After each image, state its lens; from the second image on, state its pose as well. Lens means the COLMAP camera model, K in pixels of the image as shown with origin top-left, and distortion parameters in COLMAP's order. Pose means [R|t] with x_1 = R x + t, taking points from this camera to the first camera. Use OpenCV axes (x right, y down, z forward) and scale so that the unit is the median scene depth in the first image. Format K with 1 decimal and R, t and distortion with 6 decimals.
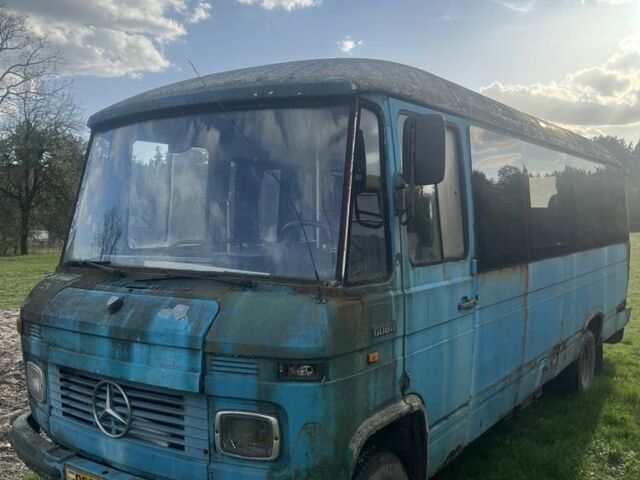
lens RADIAL K [[639.5, 0, 317.6], [0, 639.5, 238.3], [0, 0, 1]] dist [0.046863, 0.000000]
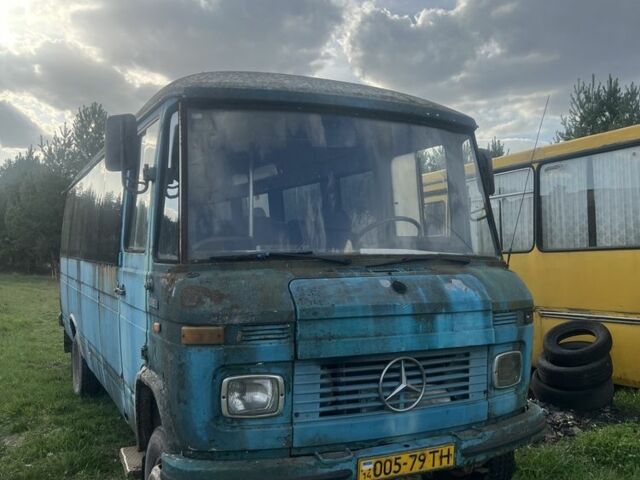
lens RADIAL K [[639.5, 0, 319.5], [0, 639.5, 237.9], [0, 0, 1]] dist [0.046863, 0.000000]
pose [[0.476963, 0.022040, 0.878647, -1.394906], [0.034214, 0.998462, -0.043618, 0.069860], [-0.878257, 0.050867, 0.475475, 0.643564]]
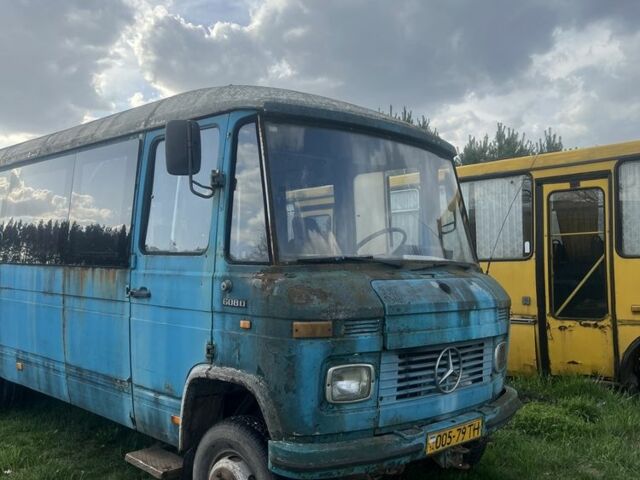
lens RADIAL K [[639.5, 0, 321.3], [0, 639.5, 240.5], [0, 0, 1]] dist [0.046863, 0.000000]
pose [[0.169421, 0.042732, 0.984617, -1.694956], [0.024716, 0.998561, -0.047590, 0.070917], [-0.985234, 0.032398, 0.168121, 1.088084]]
